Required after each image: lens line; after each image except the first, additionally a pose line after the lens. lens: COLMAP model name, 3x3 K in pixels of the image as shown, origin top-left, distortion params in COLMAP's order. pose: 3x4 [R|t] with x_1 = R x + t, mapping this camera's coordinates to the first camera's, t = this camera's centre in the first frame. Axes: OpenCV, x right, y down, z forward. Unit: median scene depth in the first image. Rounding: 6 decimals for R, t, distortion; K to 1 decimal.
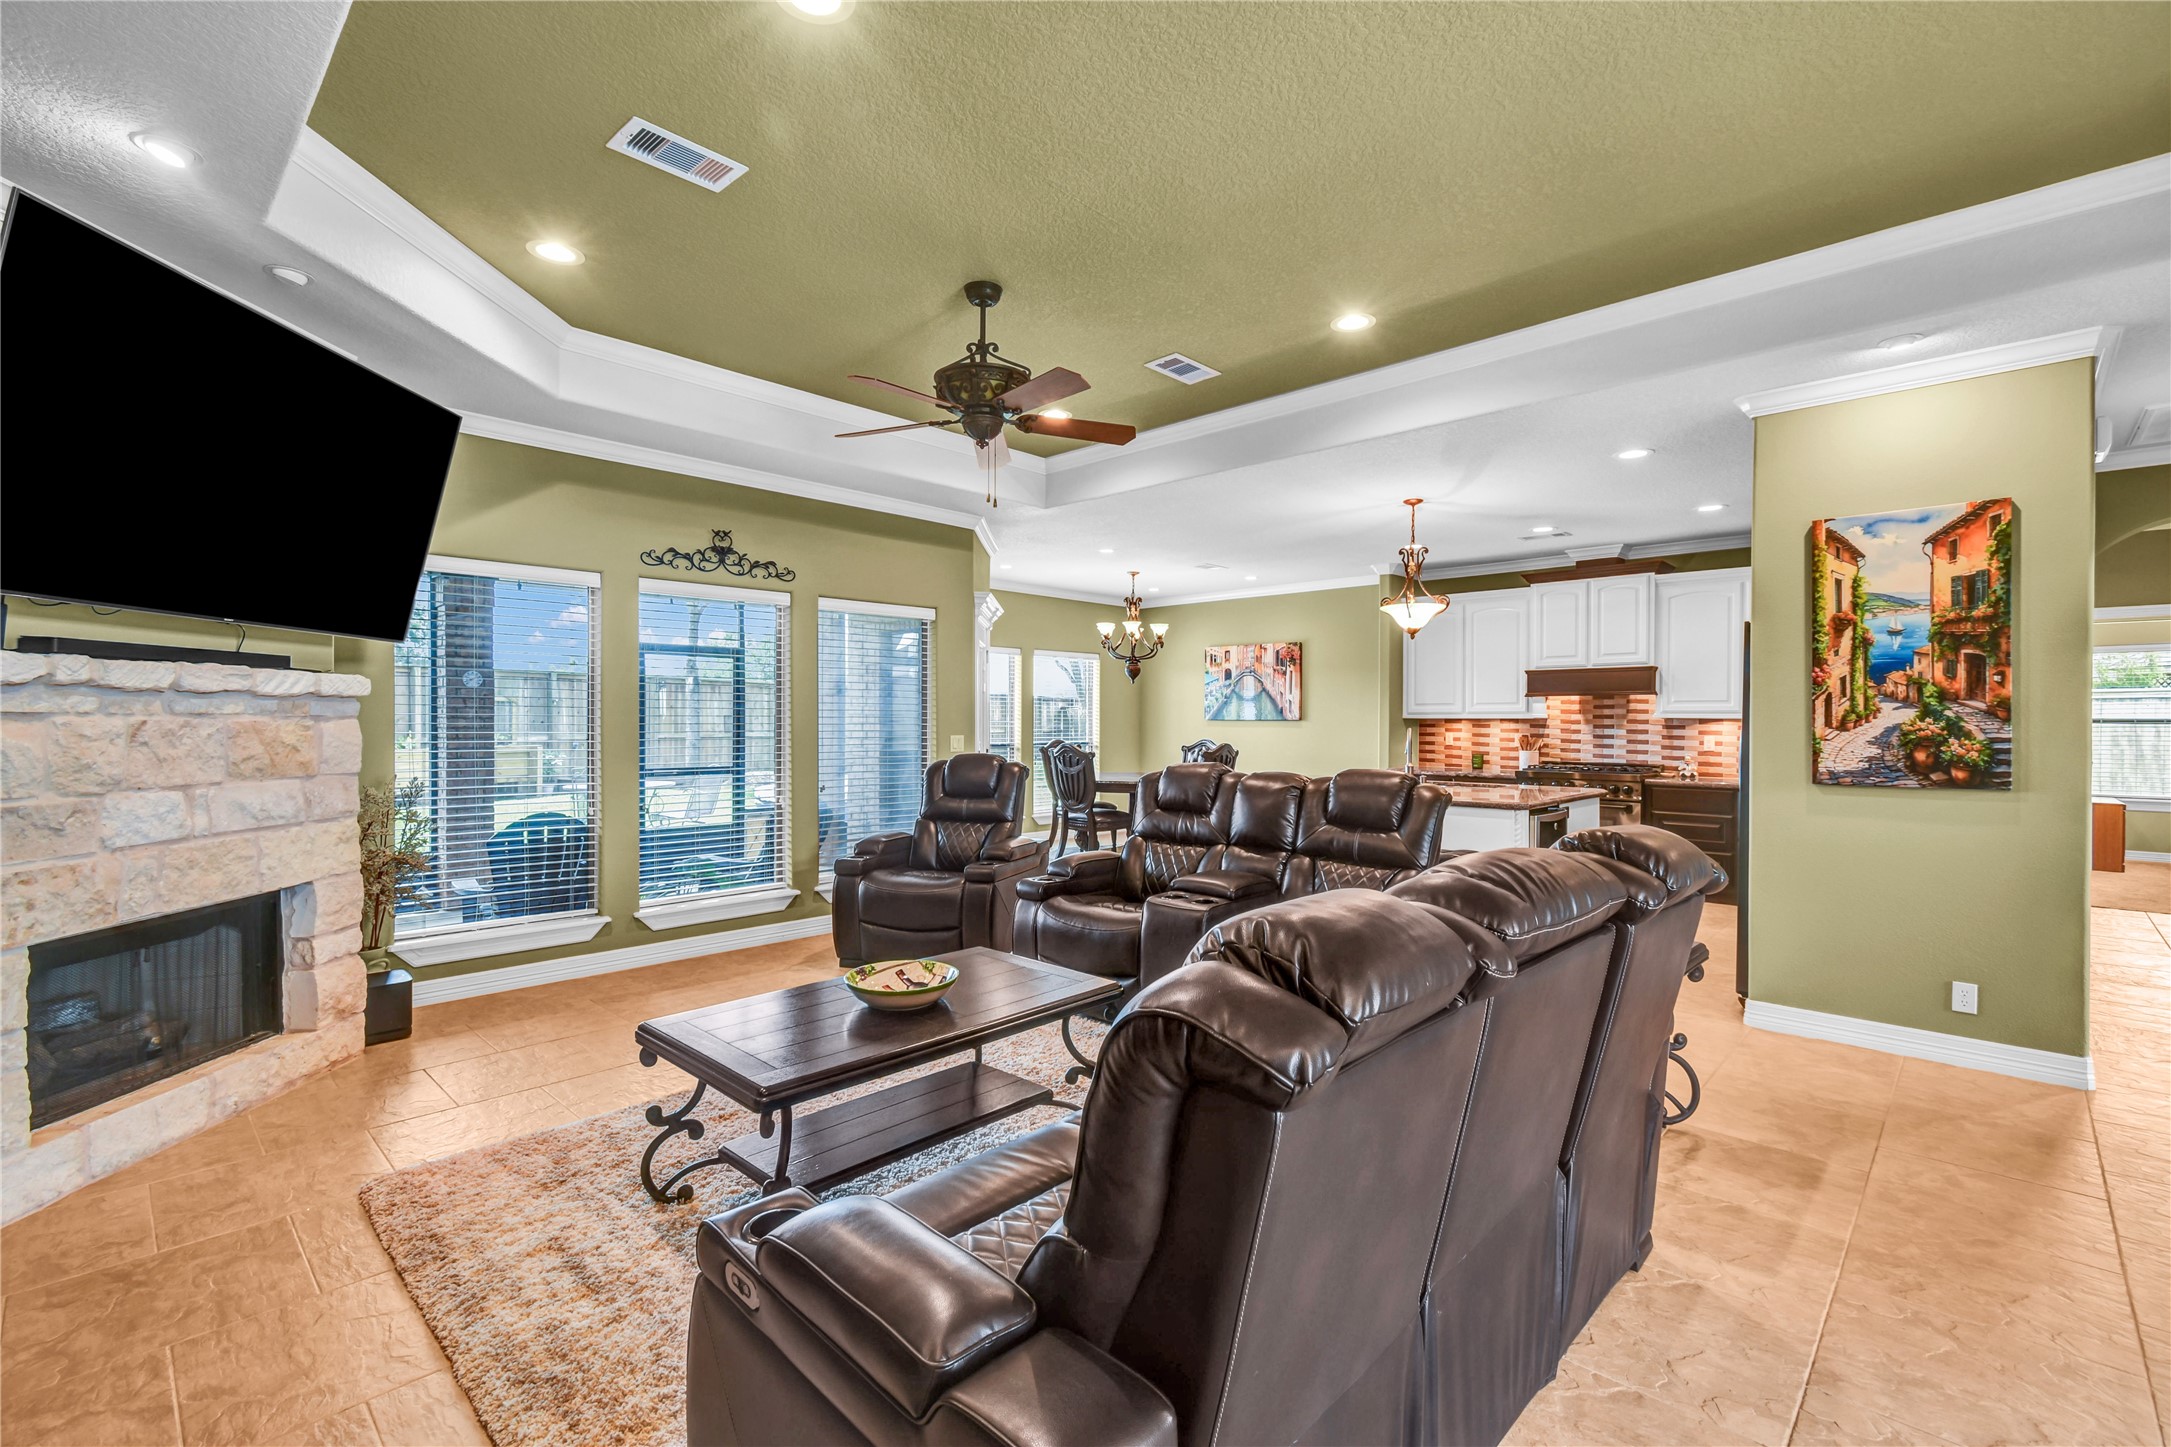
lens RADIAL K [[939.2, 0, 1092.6], [0, 939.2, 724.0], [0, 0, 1]] dist [0.001027, 0.000152]
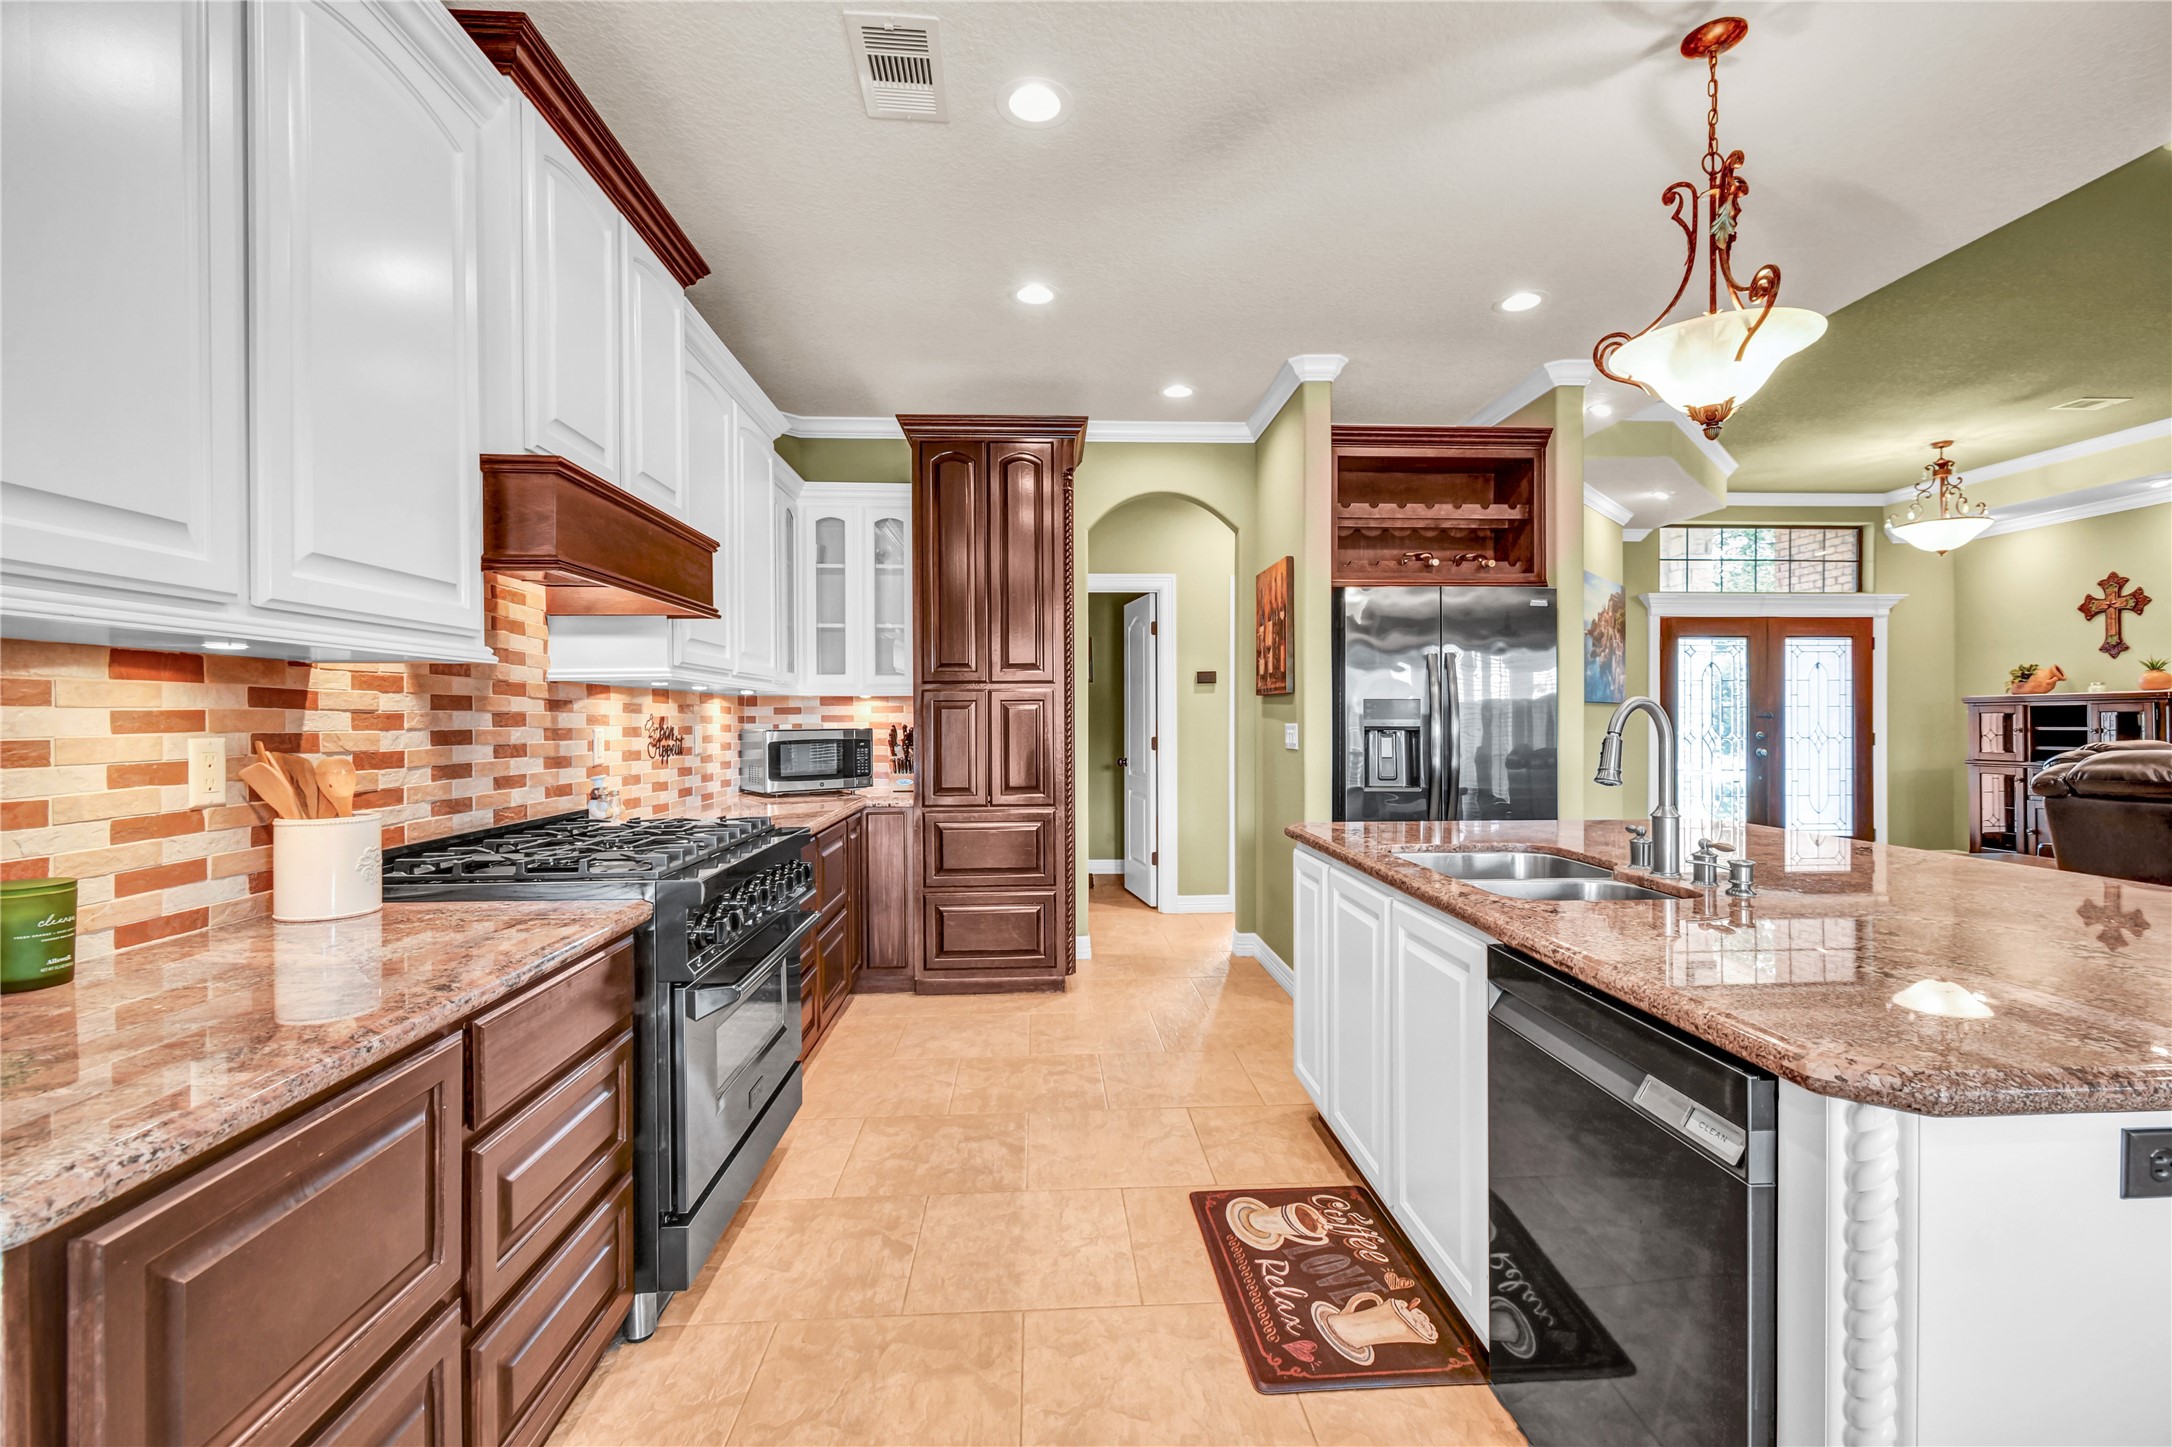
lens RADIAL K [[939.6, 0, 1085.2], [0, 939.6, 722.3], [0, 0, 1]] dist [0.001027, 0.000152]
pose [[-0.733144, -0.000114, 0.680073, 0.213567], [0.008291, 0.999924, 0.009106, 0.007914], [-0.680023, 0.012314, -0.733088, 1.094135]]
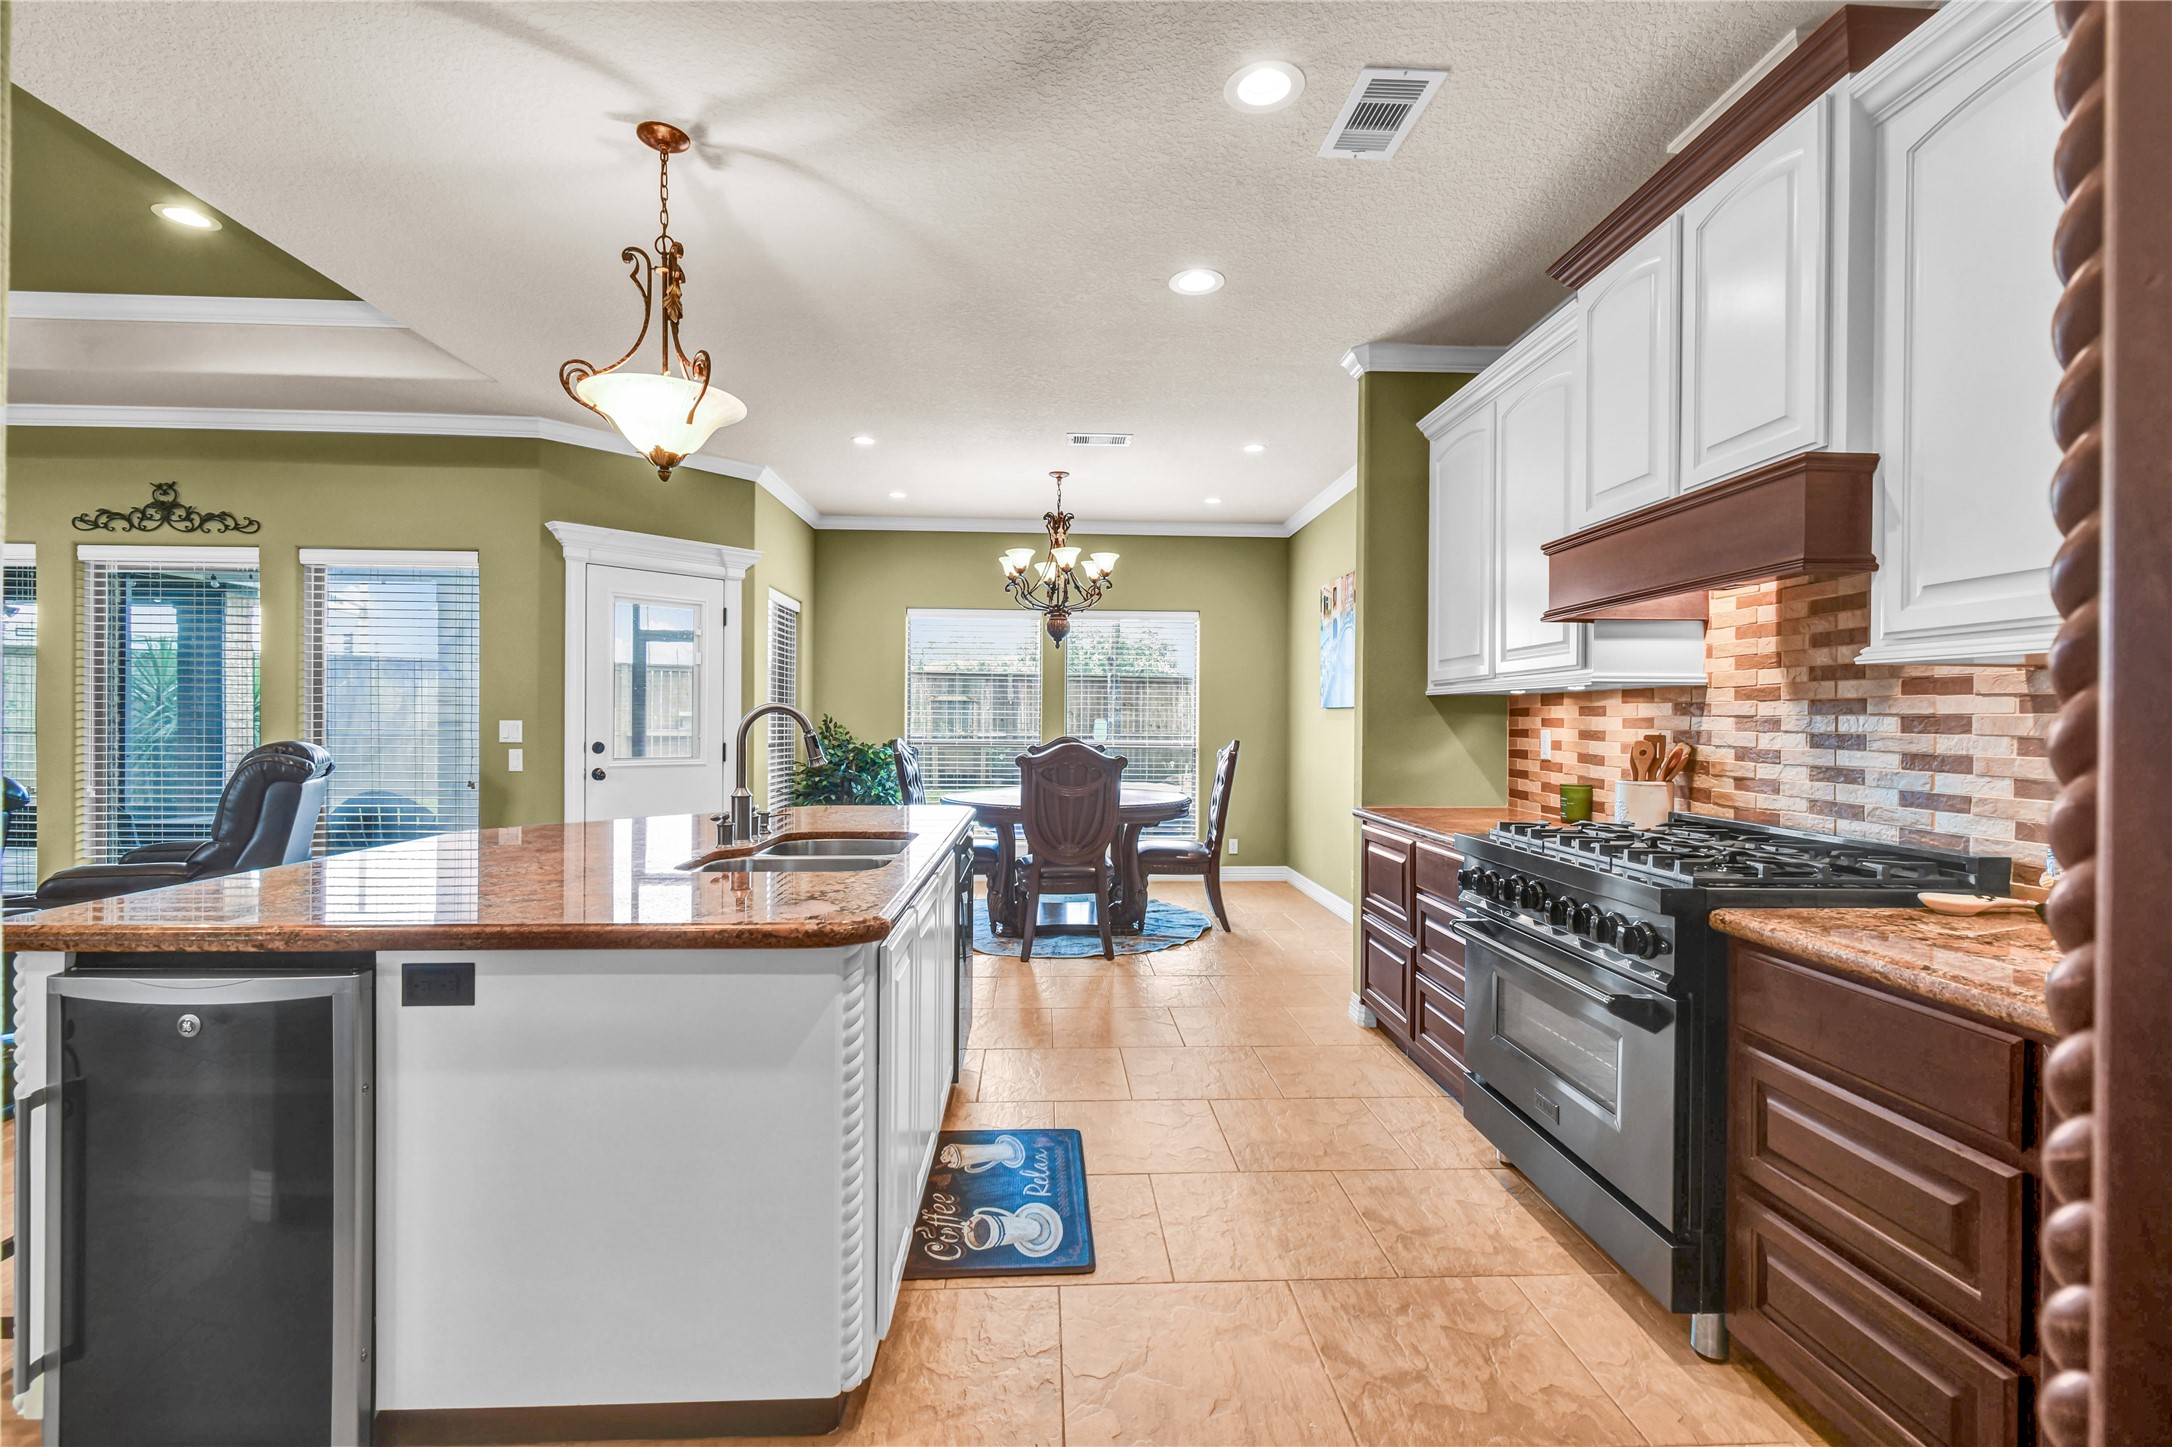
lens RADIAL K [[939.6, 0, 1085.9], [0, 939.6, 718.7], [0, 0, 1]] dist [0.001027, 0.000152]
pose [[0.724784, 0.003274, -0.688968, 0.583147], [-0.009352, 0.999943, -0.005085, 0.010255], [0.688913, 0.010129, 0.724774, 0.646281]]
